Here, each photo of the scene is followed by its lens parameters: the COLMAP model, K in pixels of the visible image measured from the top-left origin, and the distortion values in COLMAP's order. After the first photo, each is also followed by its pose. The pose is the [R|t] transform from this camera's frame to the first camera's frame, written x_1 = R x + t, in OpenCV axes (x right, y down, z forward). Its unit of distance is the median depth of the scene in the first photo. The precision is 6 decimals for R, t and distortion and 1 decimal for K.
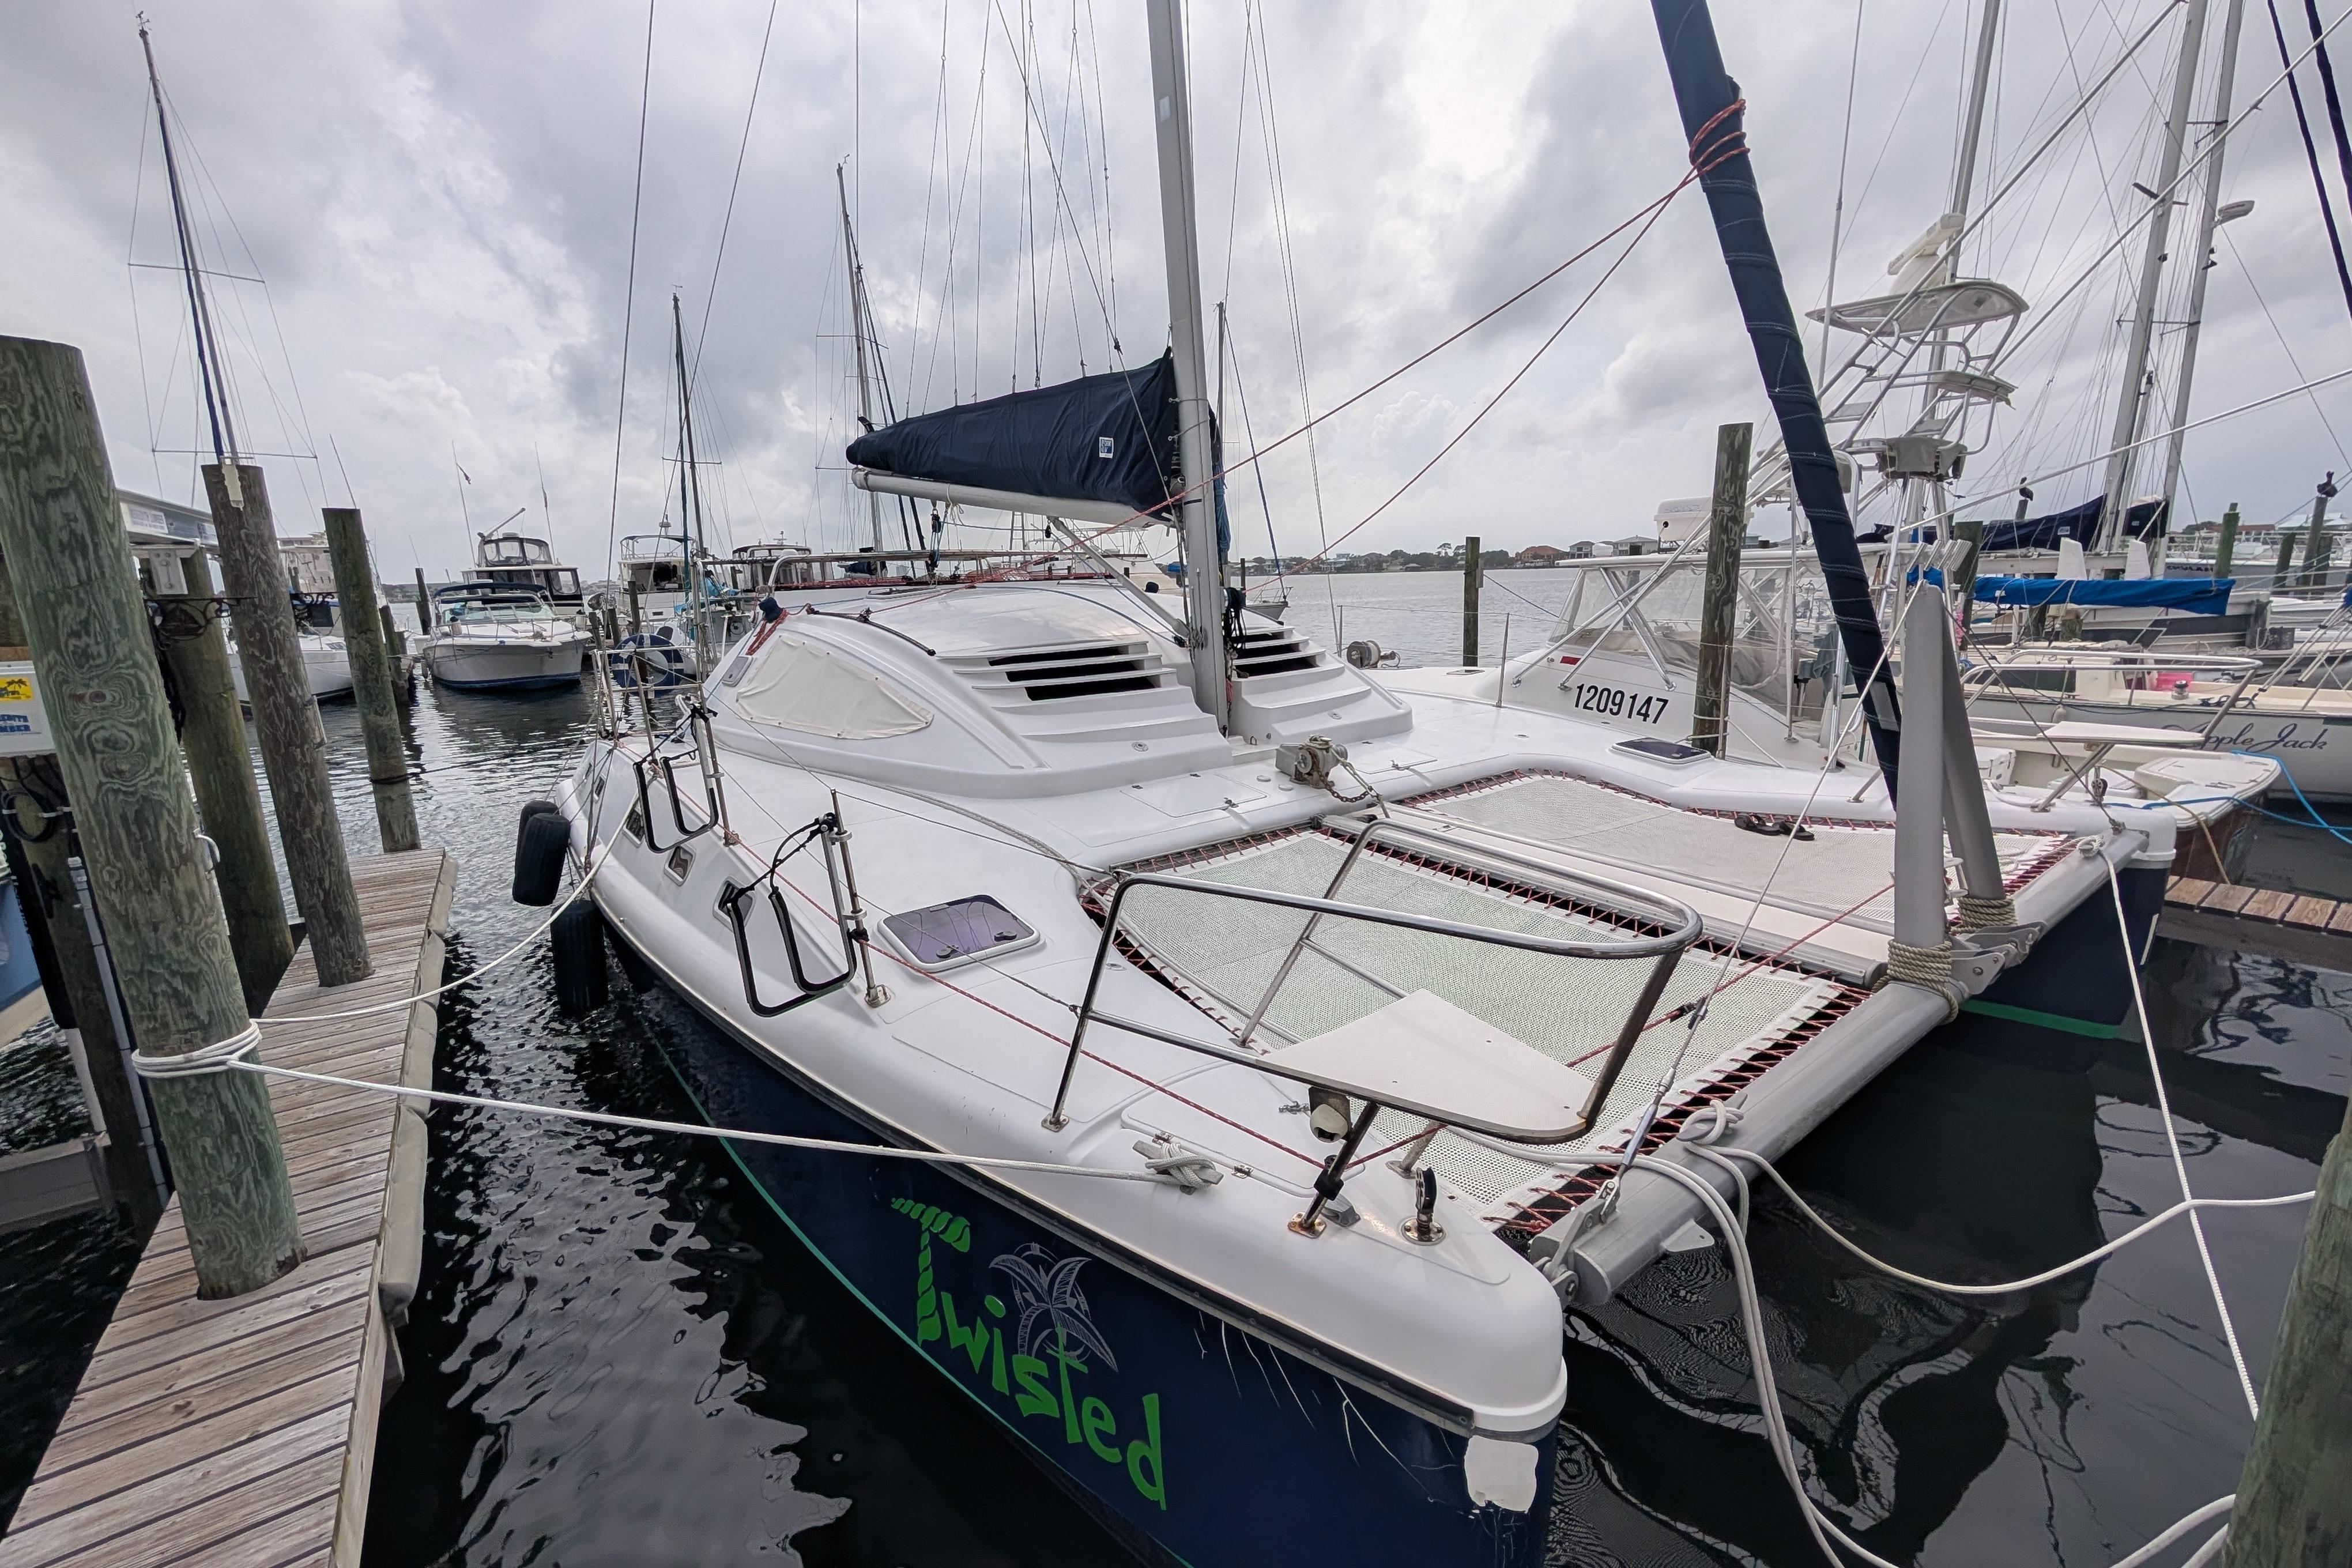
lens RADIAL K [[895.5, 0, 1179.3], [0, 895.5, 786.3], [0, 0, 1]] dist [0.001062, 0.000164]
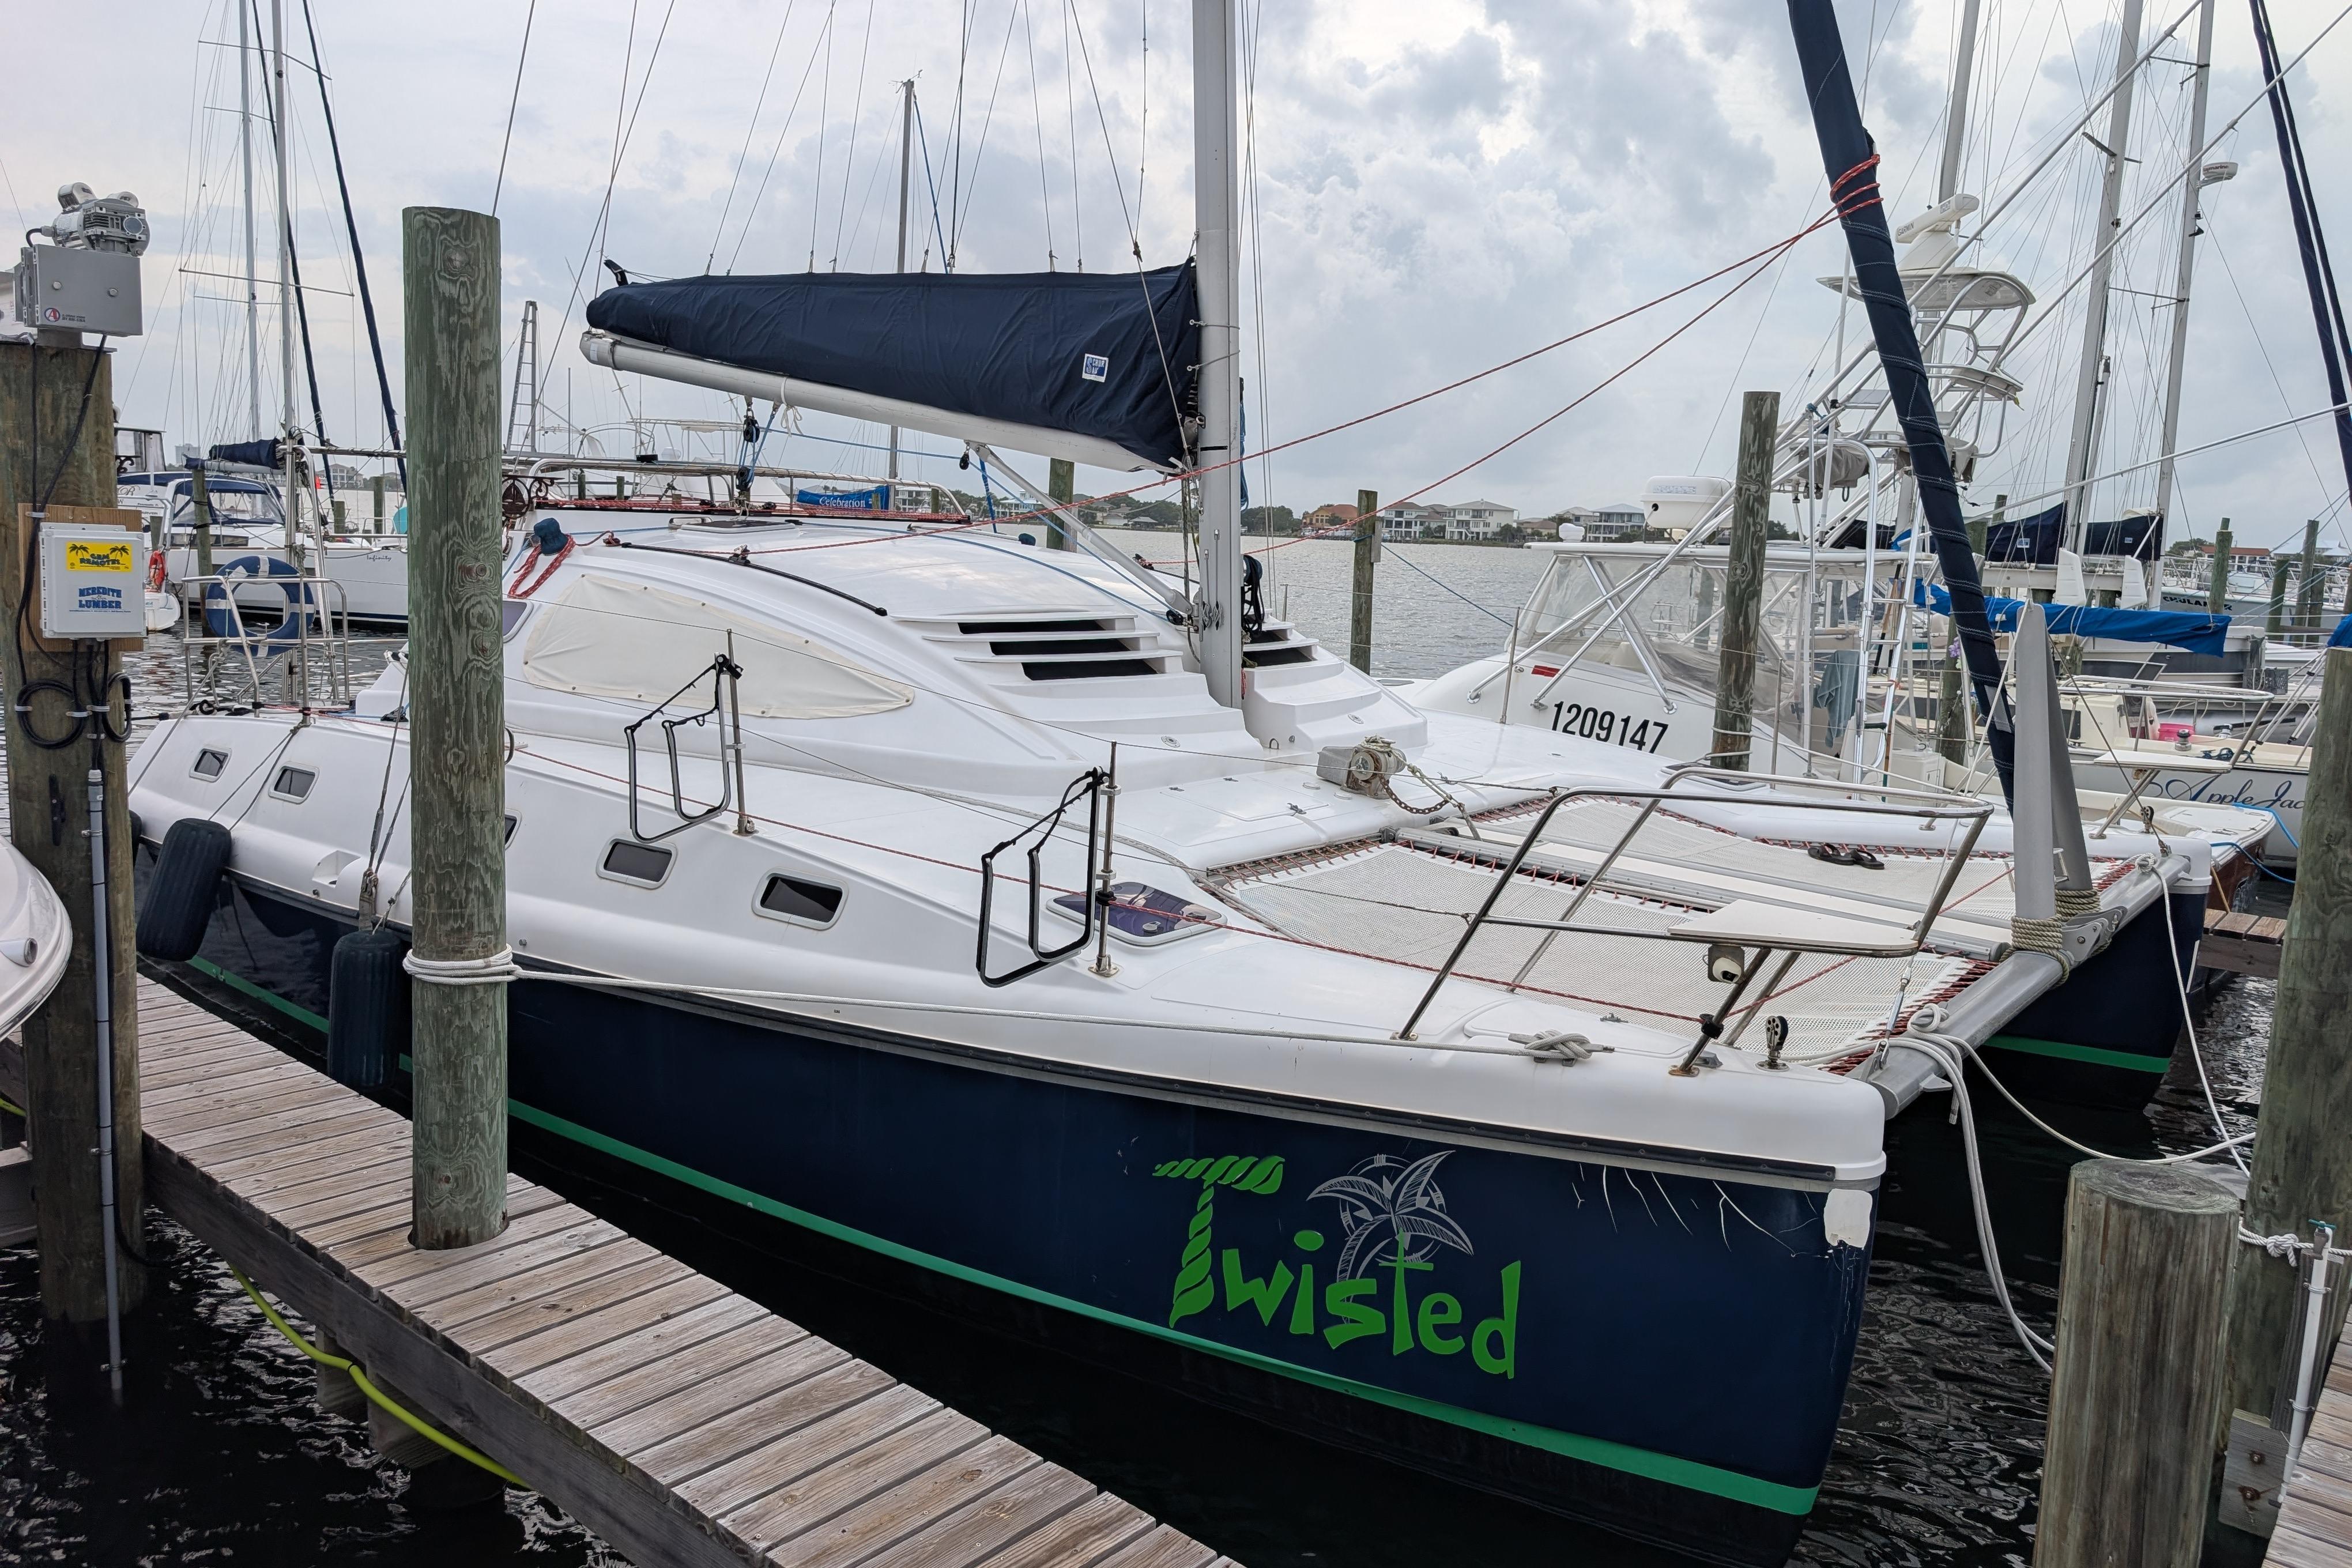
lens RADIAL K [[1518.8, 0, 1154.6], [0, 1518.8, 787.8], [0, 0, 1]] dist [0.032287, -0.000635]
pose [[0.966789, 0.028811, 0.253946, -0.354889], [-0.013847, 0.998071, -0.060521, 0.071463], [-0.255199, 0.054995, 0.965323, -0.286542]]
